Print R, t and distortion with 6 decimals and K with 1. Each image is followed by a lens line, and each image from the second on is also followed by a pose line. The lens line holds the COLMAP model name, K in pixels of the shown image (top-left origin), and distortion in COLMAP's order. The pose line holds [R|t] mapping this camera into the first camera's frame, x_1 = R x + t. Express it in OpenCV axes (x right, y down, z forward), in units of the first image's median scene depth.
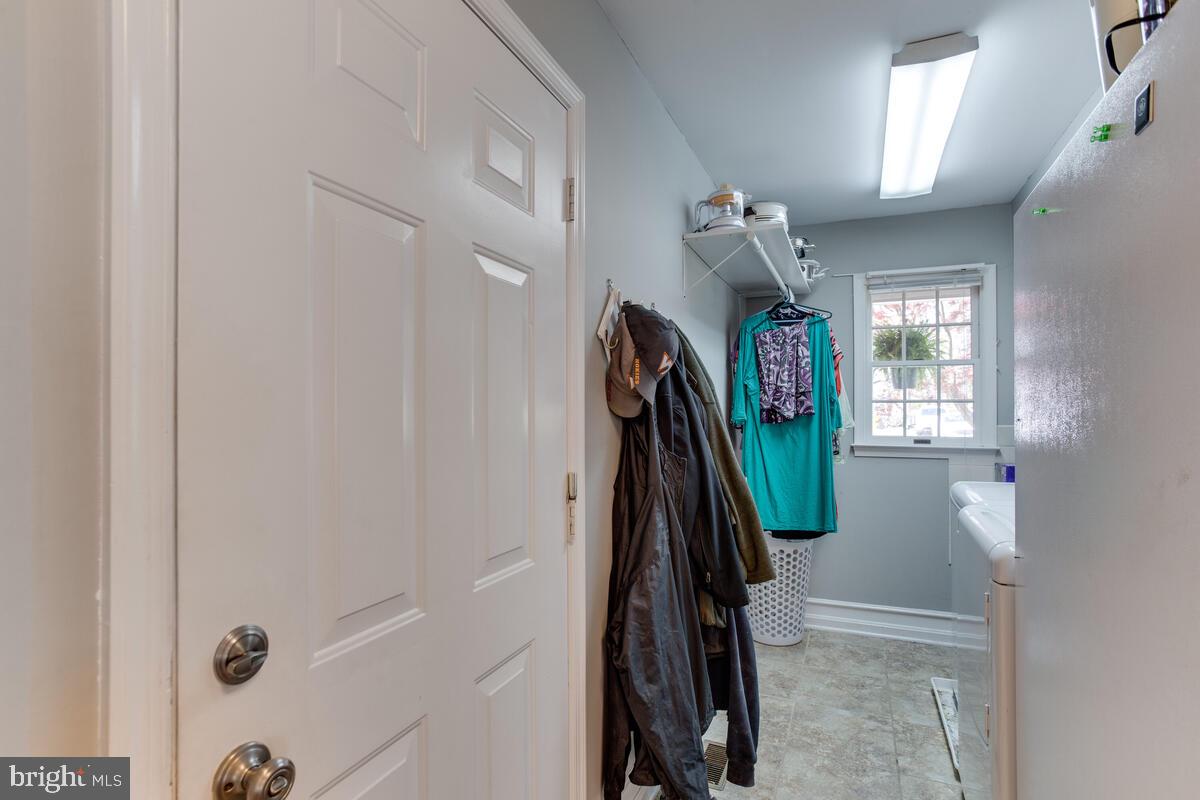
lens RADIAL K [[579.6, 0, 604.6], [0, 579.6, 411.5], [0, 0, 1]] dist [-0.041825, 0.023795]
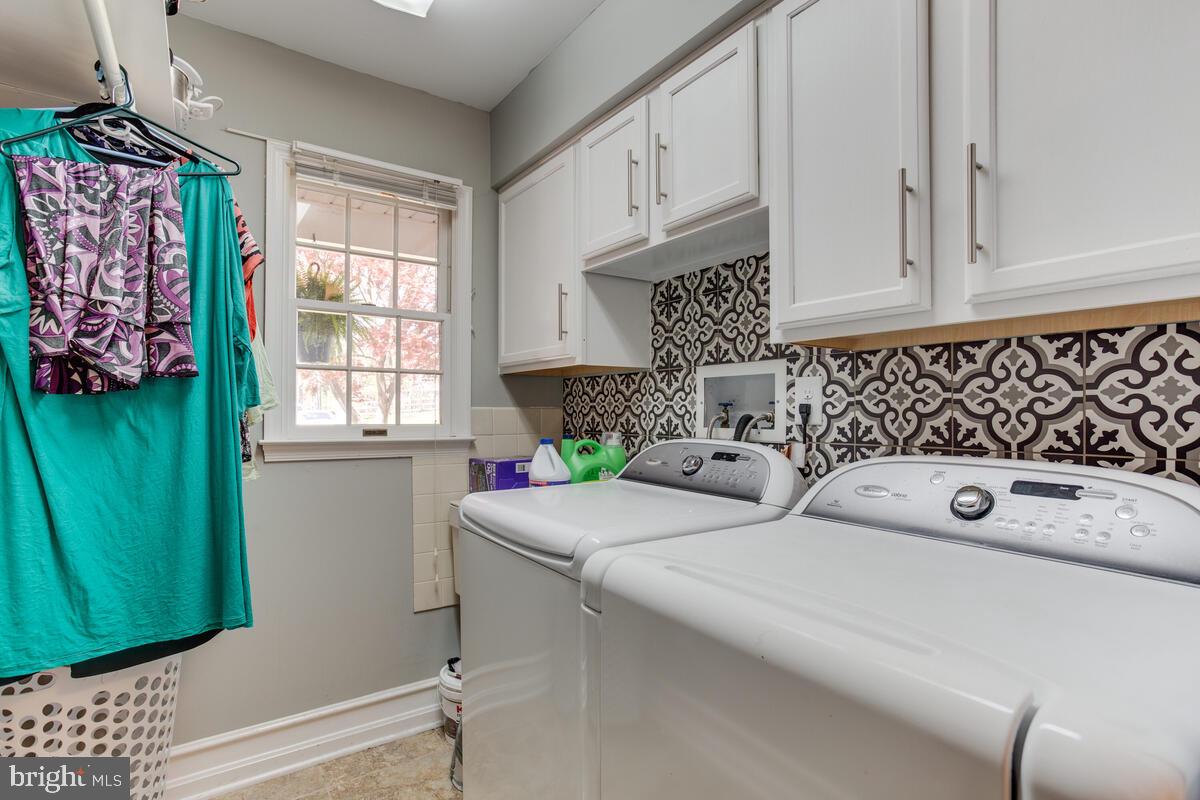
lens RADIAL K [[579.6, 0, 604.6], [0, 579.6, 411.5], [0, 0, 1]] dist [-0.041825, 0.023795]
pose [[0.518141, 0.004190, 0.855285, 0.146295], [-0.005713, 0.999983, -0.001438, 0.031165], [-0.855276, -0.004141, 0.518156, 0.489356]]
